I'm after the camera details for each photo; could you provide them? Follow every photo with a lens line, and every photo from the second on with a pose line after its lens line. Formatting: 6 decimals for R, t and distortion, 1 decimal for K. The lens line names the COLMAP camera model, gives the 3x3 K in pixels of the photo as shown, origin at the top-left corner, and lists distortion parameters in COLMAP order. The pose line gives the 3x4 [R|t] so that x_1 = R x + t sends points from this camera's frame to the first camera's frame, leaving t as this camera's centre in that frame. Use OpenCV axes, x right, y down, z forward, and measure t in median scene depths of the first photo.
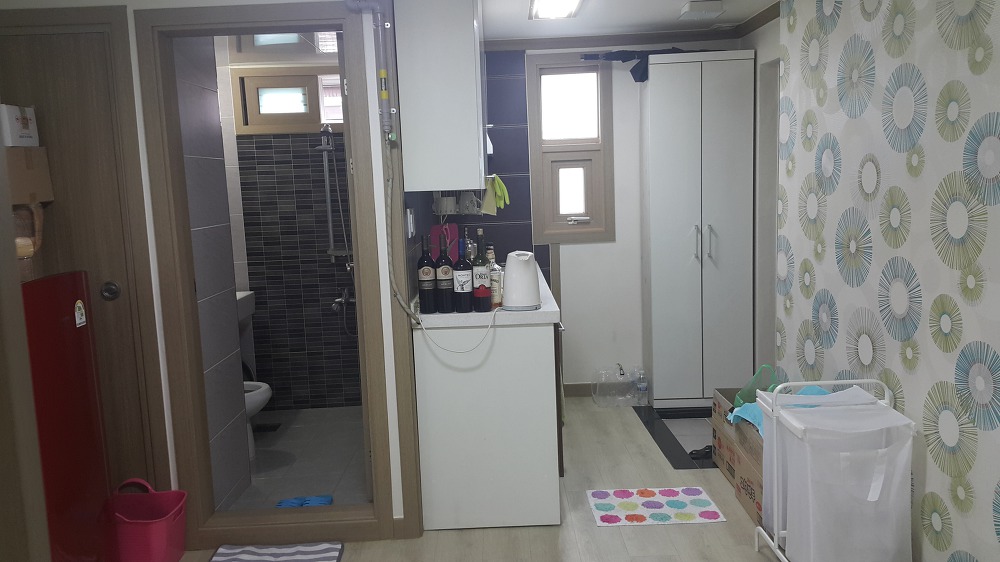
lens RADIAL K [[802.1, 0, 490.9], [0, 802.1, 282.5], [0, 0, 1]] dist [0.127963, -0.263186]
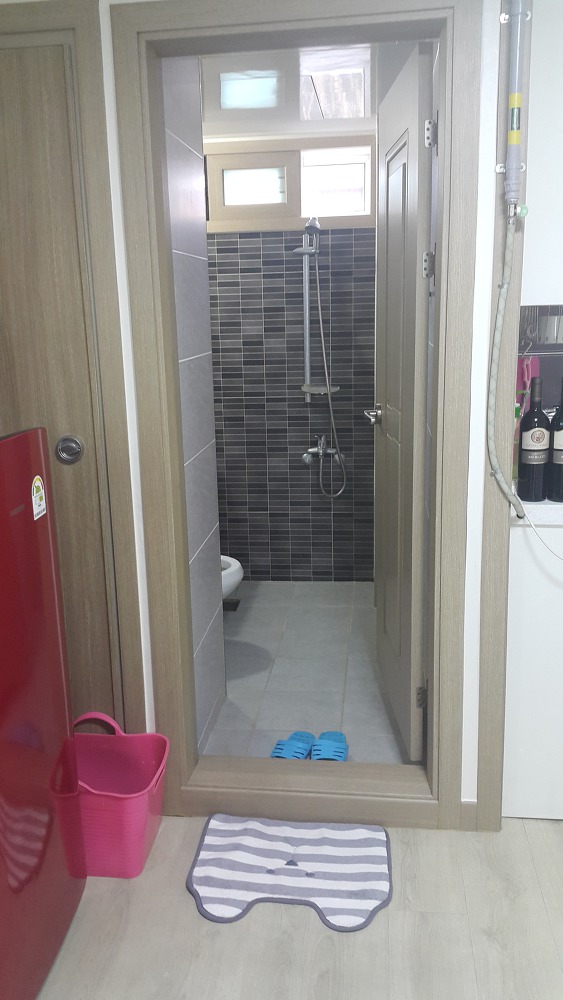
lens RADIAL K [[802.1, 0, 259.3], [0, 802.1, 487.8], [0, 0, 1]] dist [0.127963, -0.263186]
pose [[0.989609, 0.044370, -0.136768, -0.193253], [-0.030525, 0.994345, 0.101712, -0.029116], [0.140508, -0.096480, 0.985367, 0.315904]]
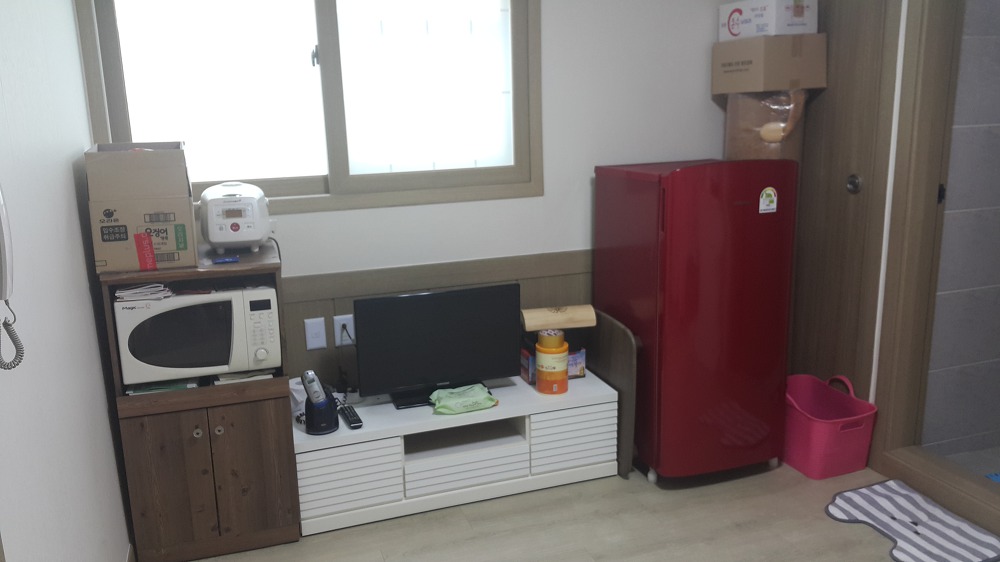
lens RADIAL K [[802.1, 0, 490.9], [0, 802.1, 282.5], [0, 0, 1]] dist [0.127963, -0.263186]
pose [[0.311219, 0.252061, -0.916301, 0.286219], [-0.108205, 0.967313, 0.229342, -0.046987], [0.944158, 0.027772, 0.328321, 0.246979]]
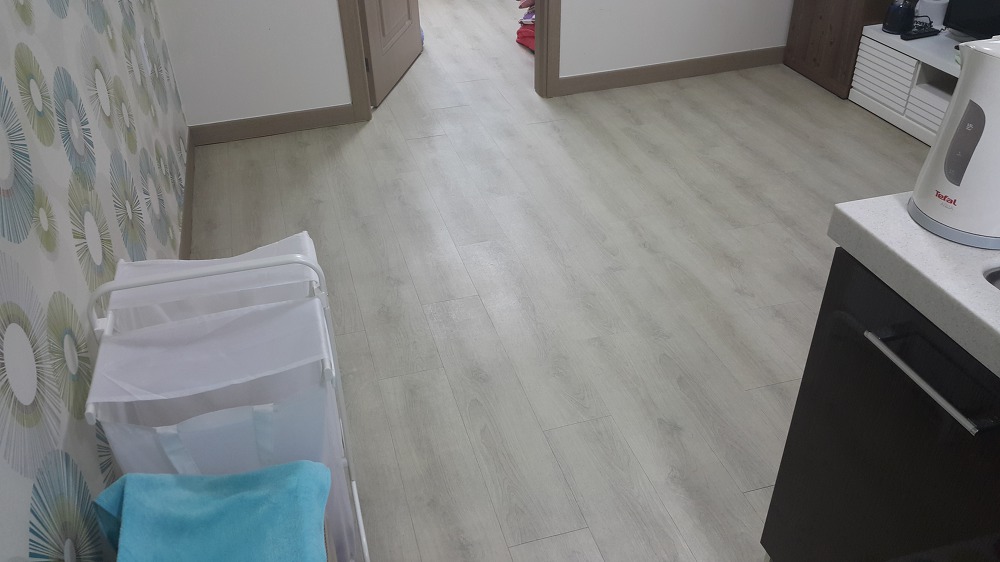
lens RADIAL K [[802.1, 0, 490.9], [0, 802.1, 282.5], [0, 0, 1]] dist [0.127963, -0.263186]
pose [[-0.960695, 0.207902, -0.183963, 0.273067], [0.032274, 0.741824, 0.669818, -0.164630], [0.275725, 0.637553, -0.719376, 1.126667]]
